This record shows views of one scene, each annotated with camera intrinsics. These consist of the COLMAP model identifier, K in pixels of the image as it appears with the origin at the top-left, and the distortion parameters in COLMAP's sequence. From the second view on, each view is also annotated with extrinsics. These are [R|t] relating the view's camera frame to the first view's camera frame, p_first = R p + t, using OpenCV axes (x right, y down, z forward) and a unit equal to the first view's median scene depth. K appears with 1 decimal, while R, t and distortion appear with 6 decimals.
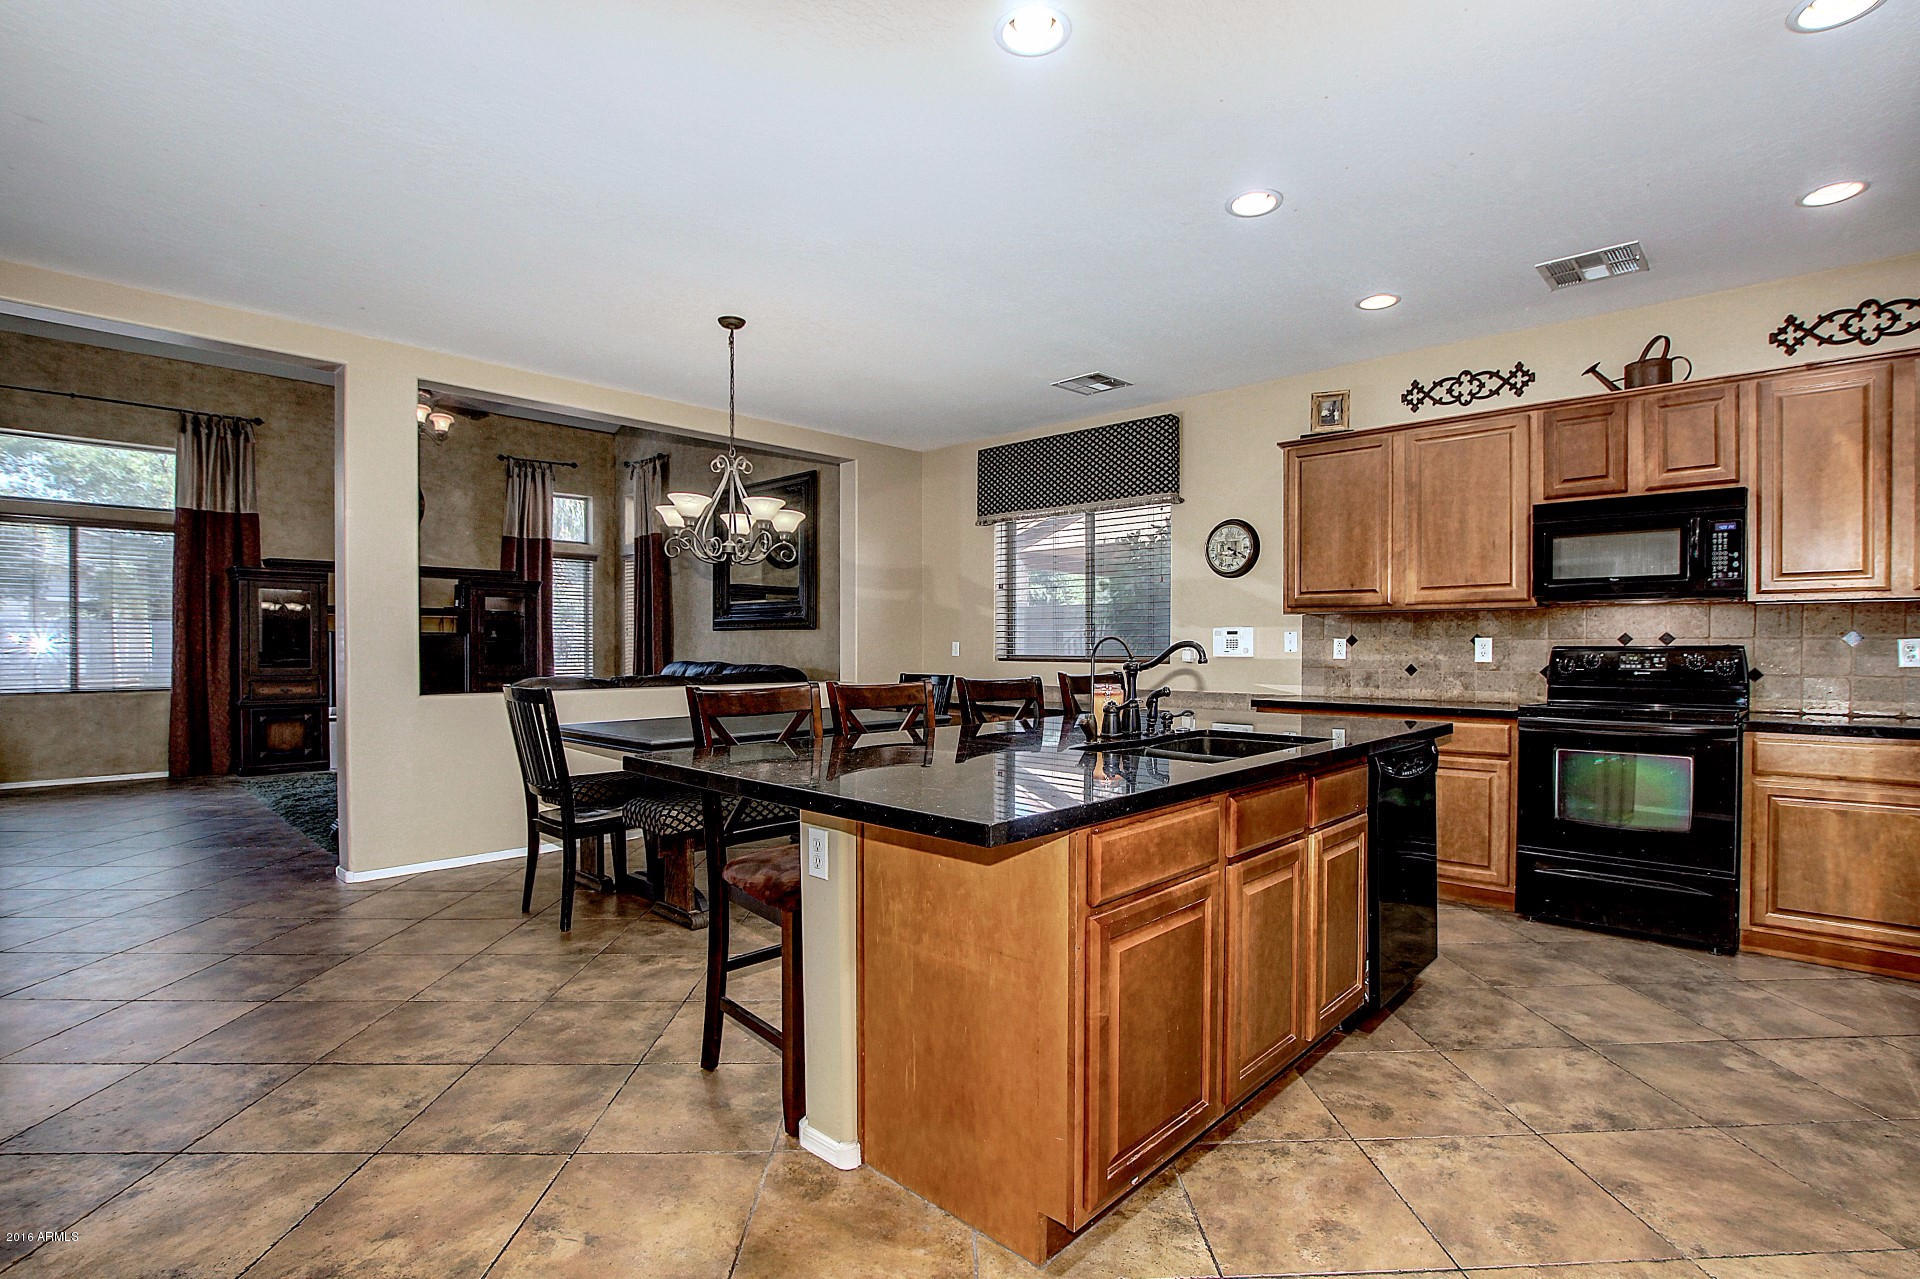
lens RADIAL K [[943.8, 0, 951.4], [0, 943.8, 659.3], [0, 0, 1]] dist [-0.030904, 0.003571]
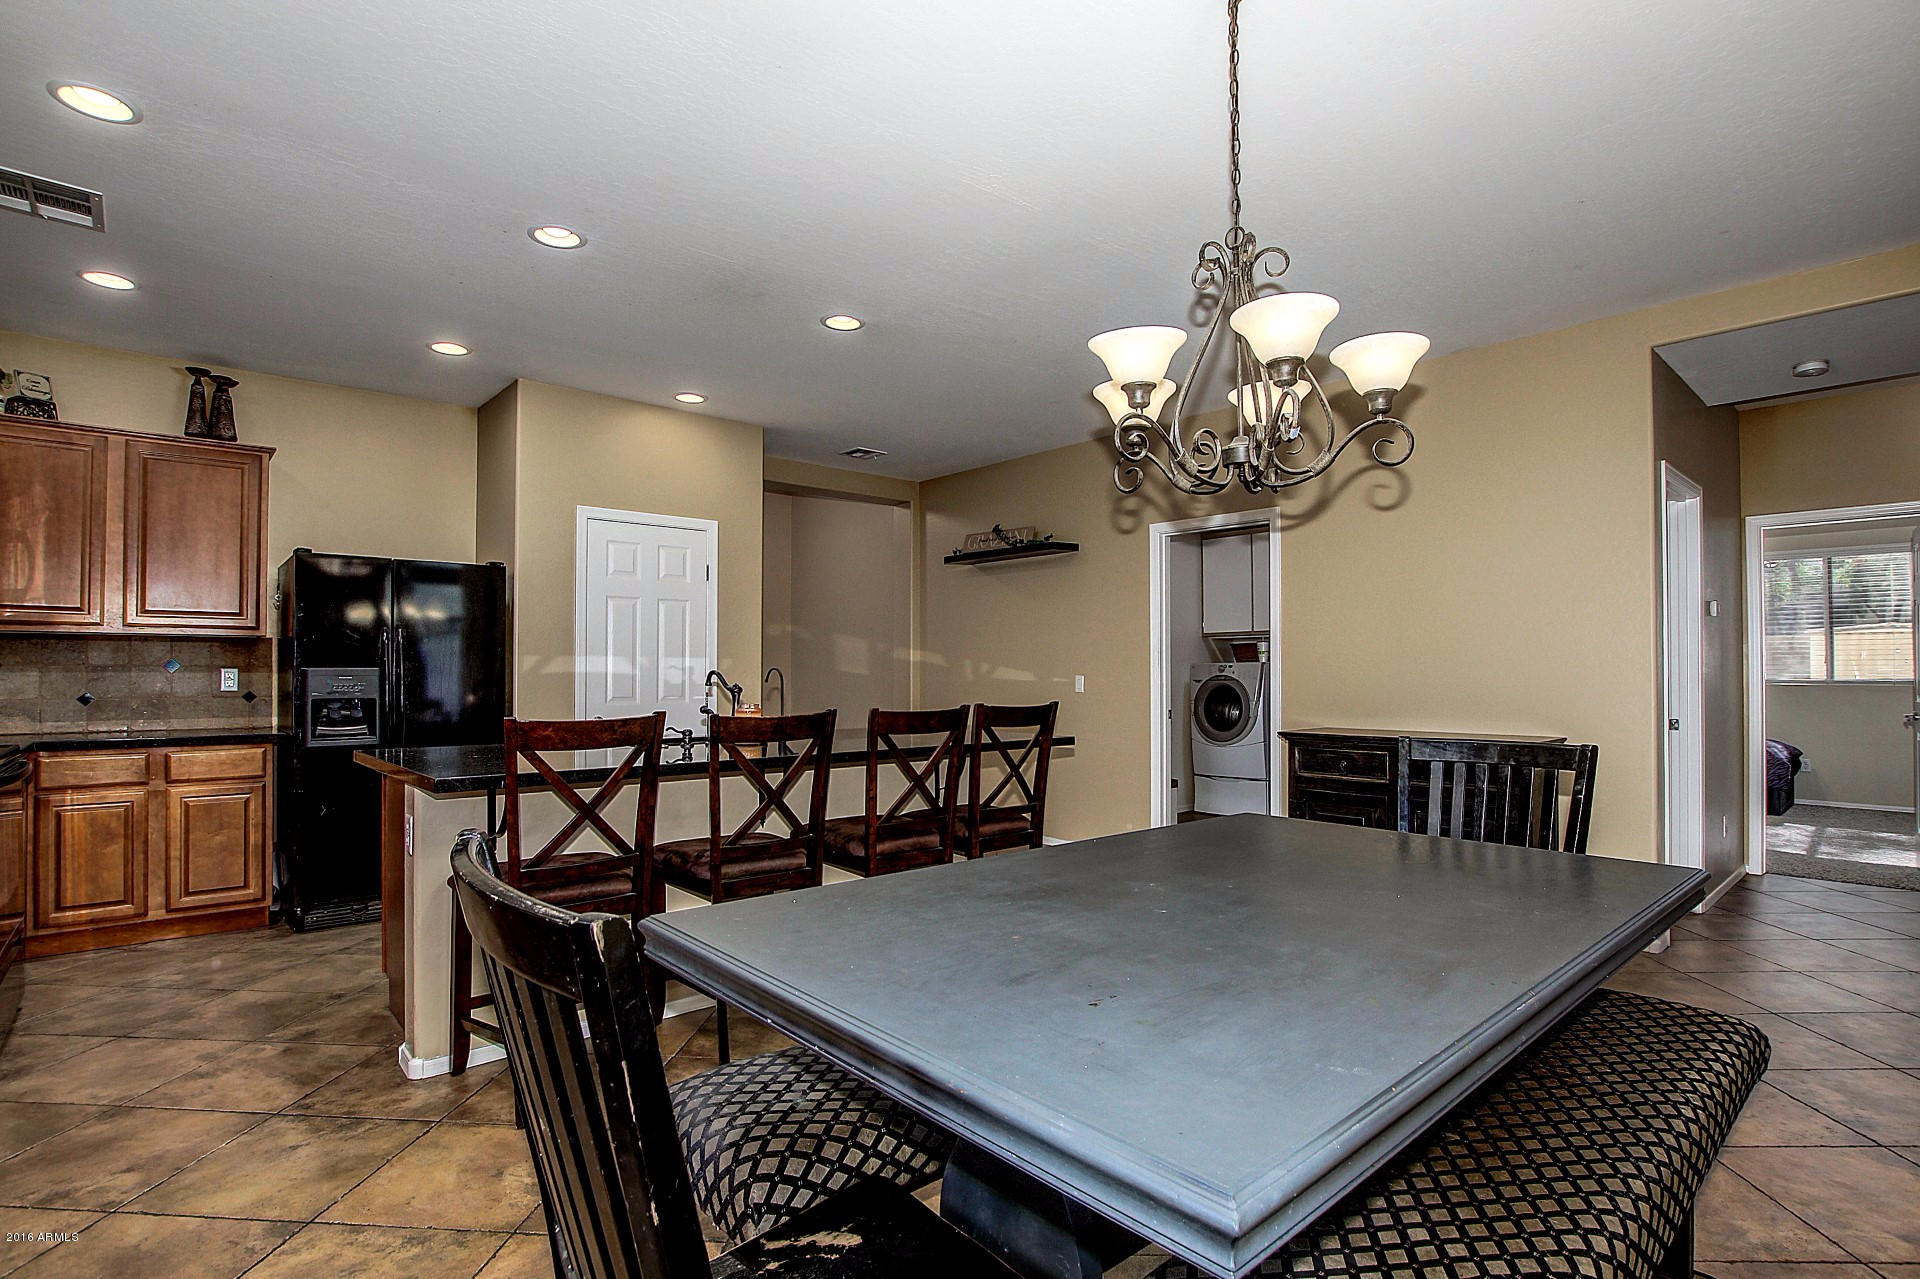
lens RADIAL K [[943.8, 0, 969.8], [0, 943.8, 652.5], [0, 0, 1]] dist [-0.030904, 0.003571]
pose [[-0.995958, -0.000334, 0.089825, -0.152695], [-0.000391, 1.000000, -0.000616, -0.027174], [-0.089824, -0.000648, -0.995957, 1.406643]]
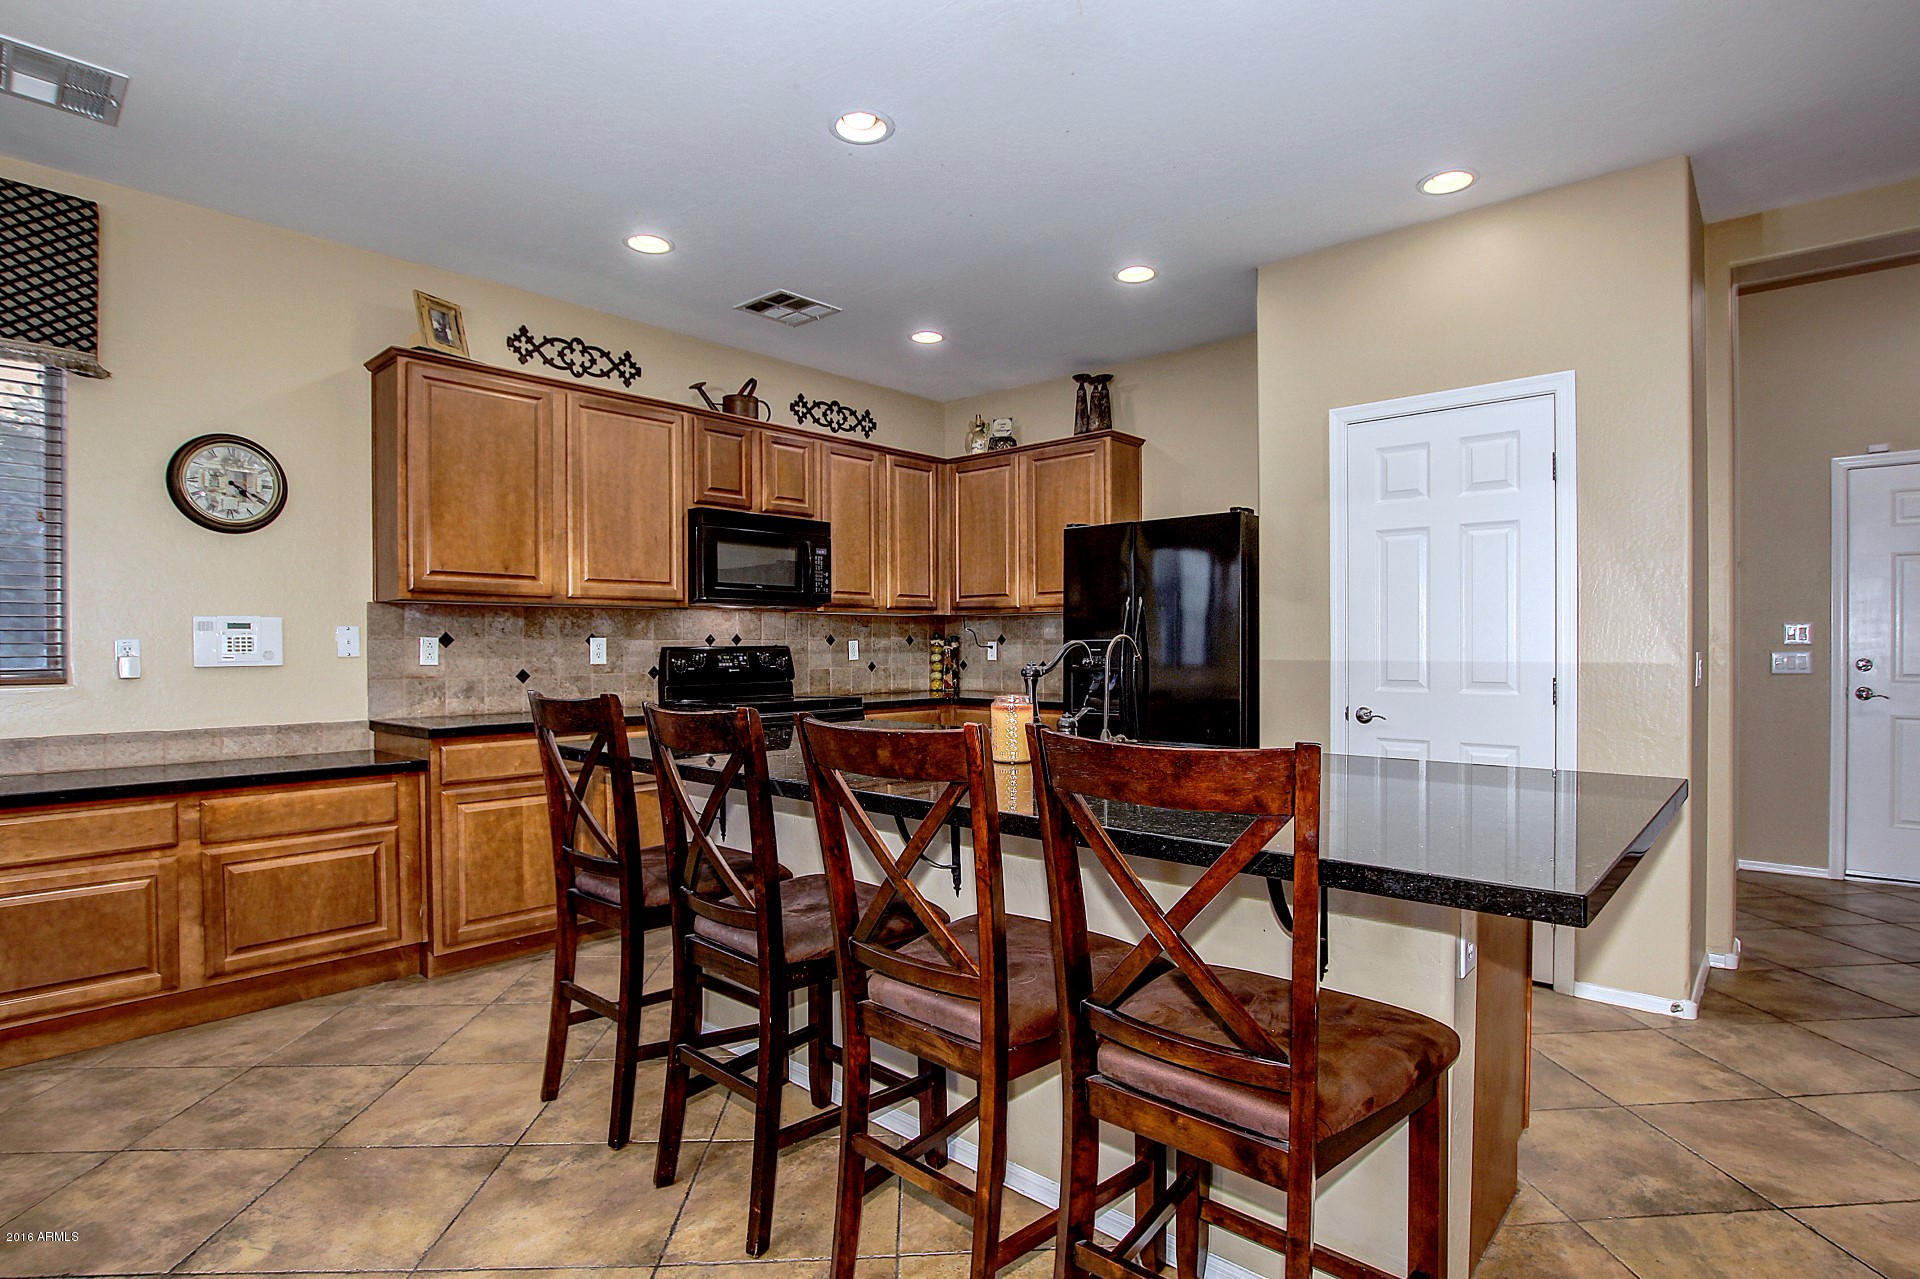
lens RADIAL K [[943.8, 0, 921.2], [0, 943.8, 658.4], [0, 0, 1]] dist [-0.030904, 0.003571]
pose [[-0.010582, -0.014163, 0.999844, -0.368281], [0.017100, 0.999751, 0.014342, -0.011037], [-0.999798, 0.017249, -0.010337, 0.718307]]
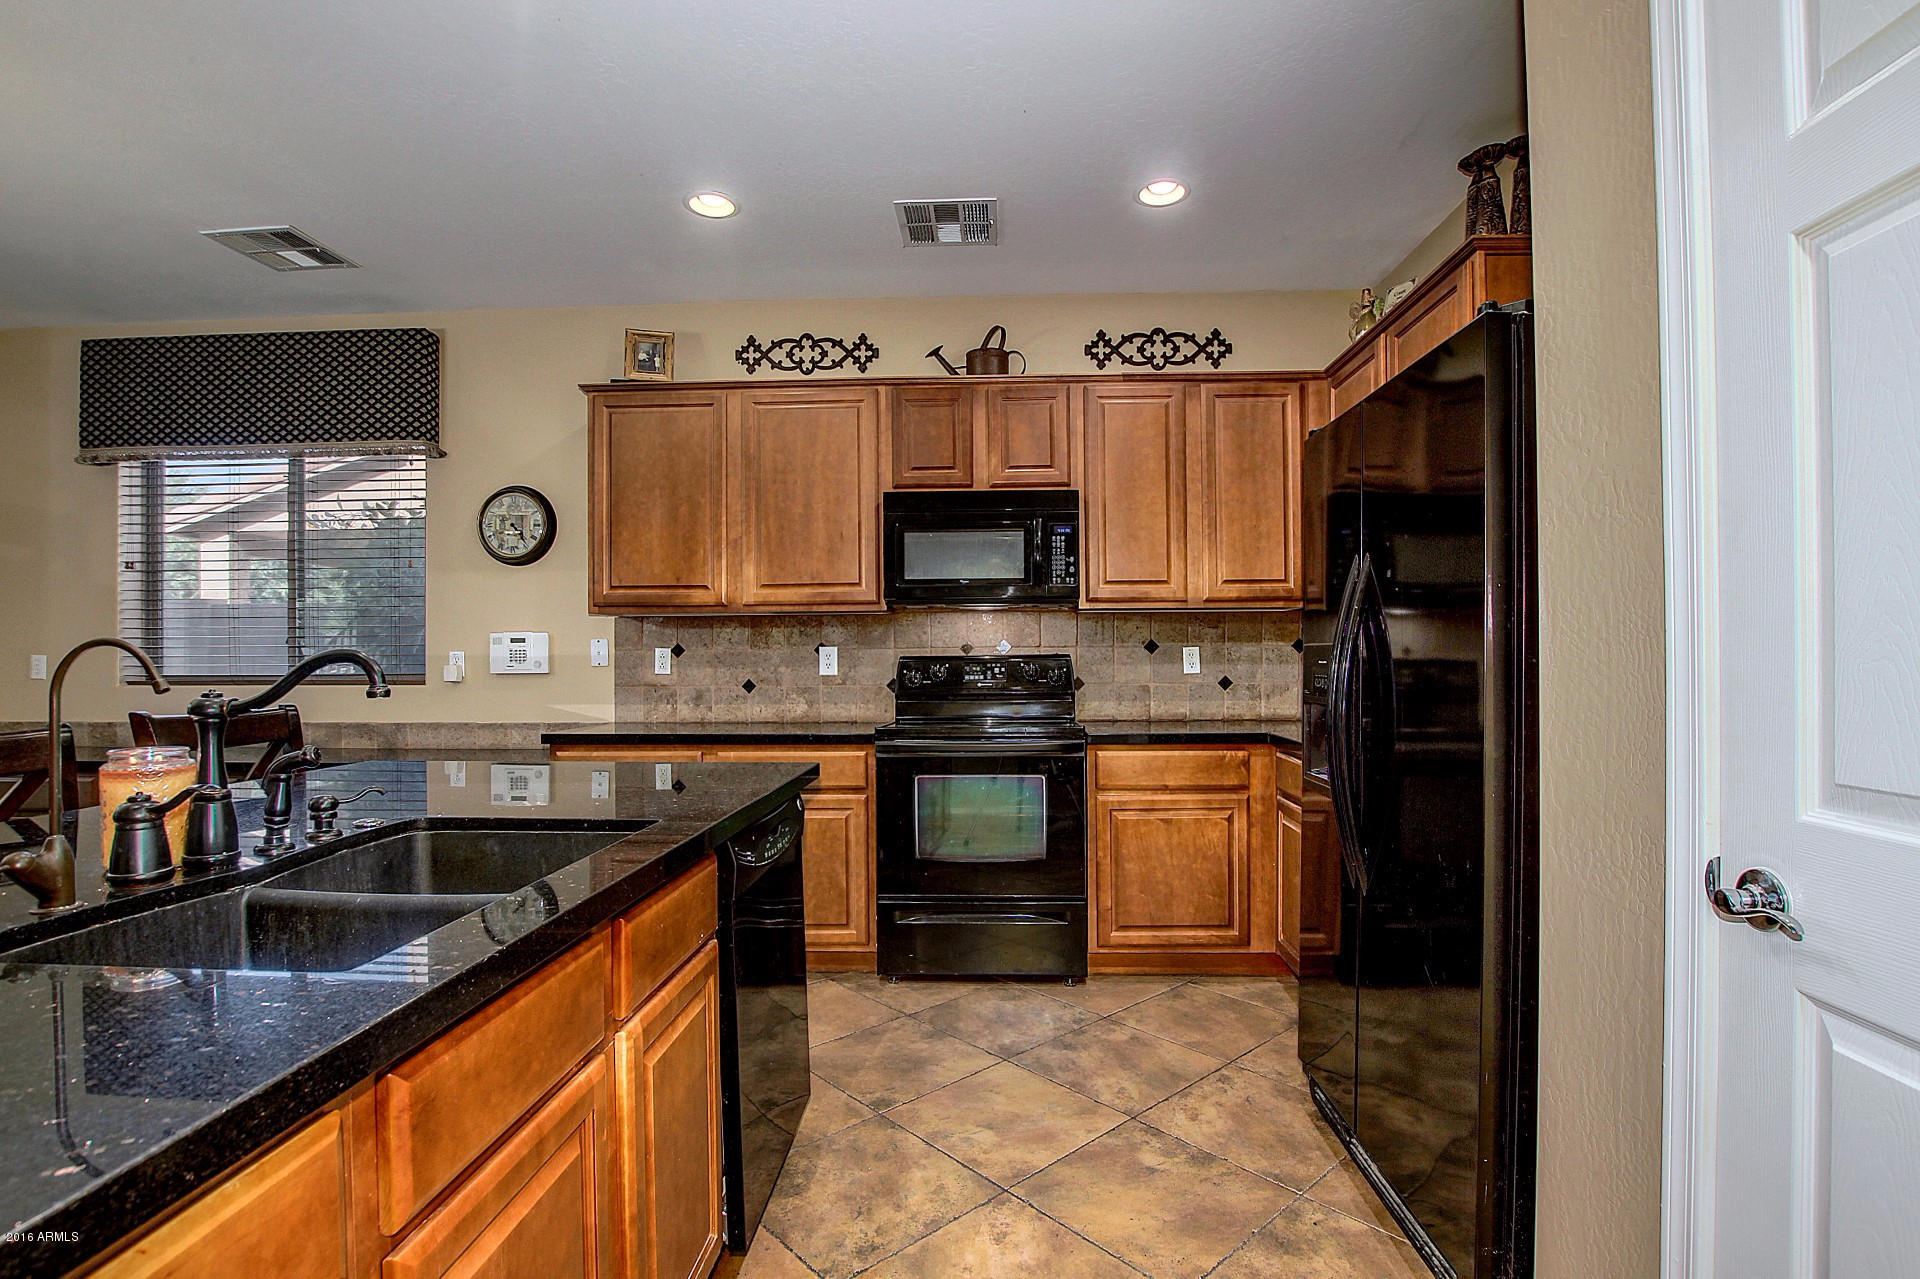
lens RADIAL K [[943.8, 0, 999.3], [0, 943.8, 656.1], [0, 0, 1]] dist [-0.030904, 0.003571]
pose [[0.739371, -0.005539, 0.673276, 0.106507], [0.016139, 0.999825, -0.009498, -0.003826], [-0.673105, 0.017889, 0.739331, 0.263919]]
